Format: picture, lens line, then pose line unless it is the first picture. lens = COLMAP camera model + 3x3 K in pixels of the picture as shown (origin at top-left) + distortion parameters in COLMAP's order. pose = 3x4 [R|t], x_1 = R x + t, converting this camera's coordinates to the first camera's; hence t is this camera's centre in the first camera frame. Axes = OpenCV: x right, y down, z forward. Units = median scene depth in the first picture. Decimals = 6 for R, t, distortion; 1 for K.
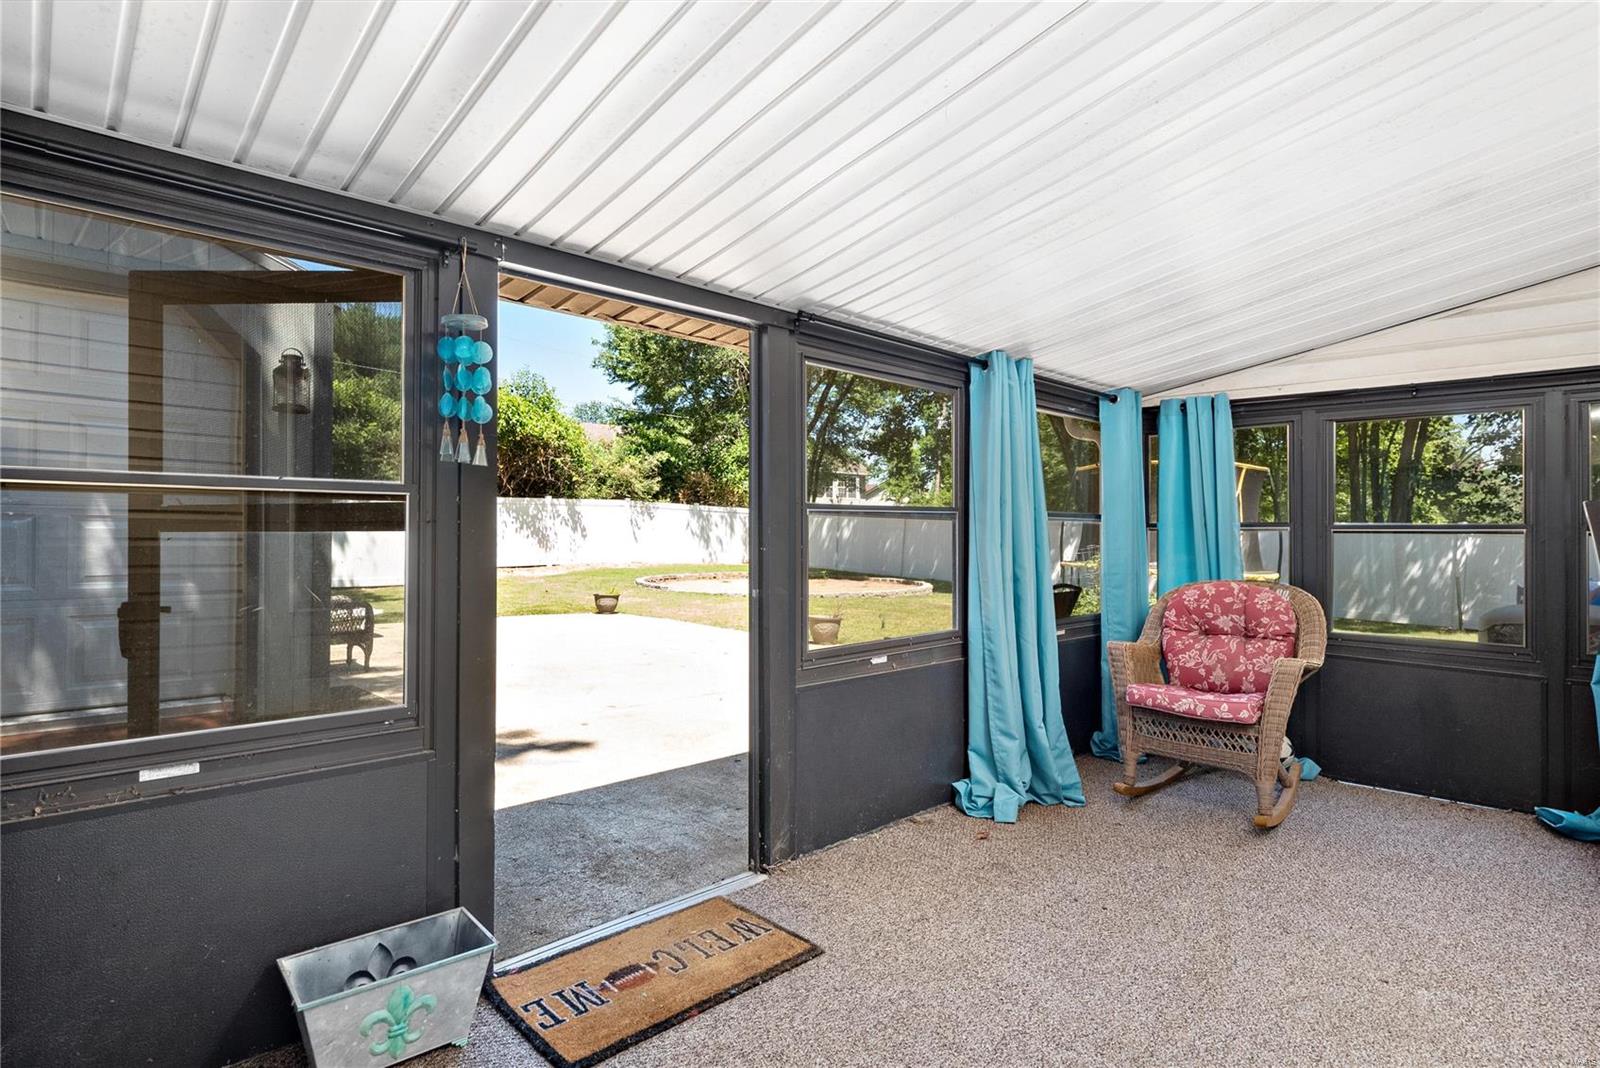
lens RADIAL K [[825.0, 0, 794.6], [0, 825.0, 527.1], [0, 0, 1]] dist [-0.001086, -0.001368]
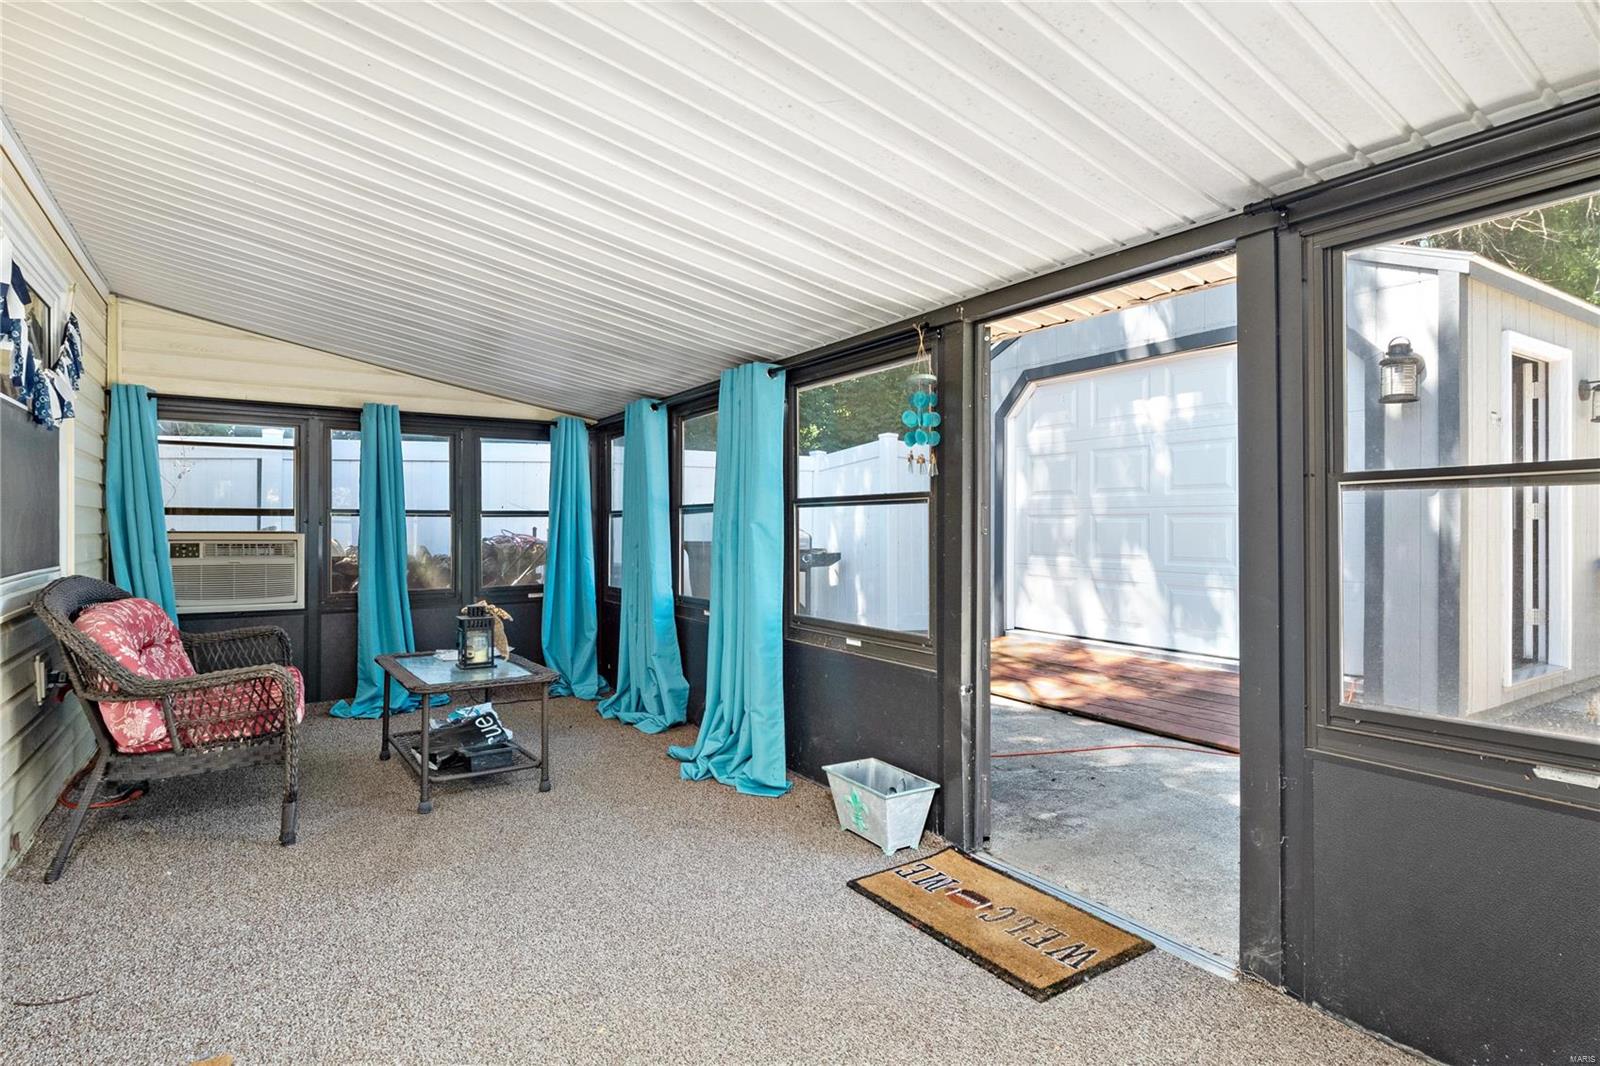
lens RADIAL K [[825.0, 0, 794.6], [0, 825.0, 526.1], [0, 0, 1]] dist [-0.001086, -0.001368]
pose [[-0.174474, -0.000462, -0.984662, 0.826563], [0.010933, 0.999937, -0.002406, 0.009790], [0.984601, -0.011185, -0.174458, 0.793533]]
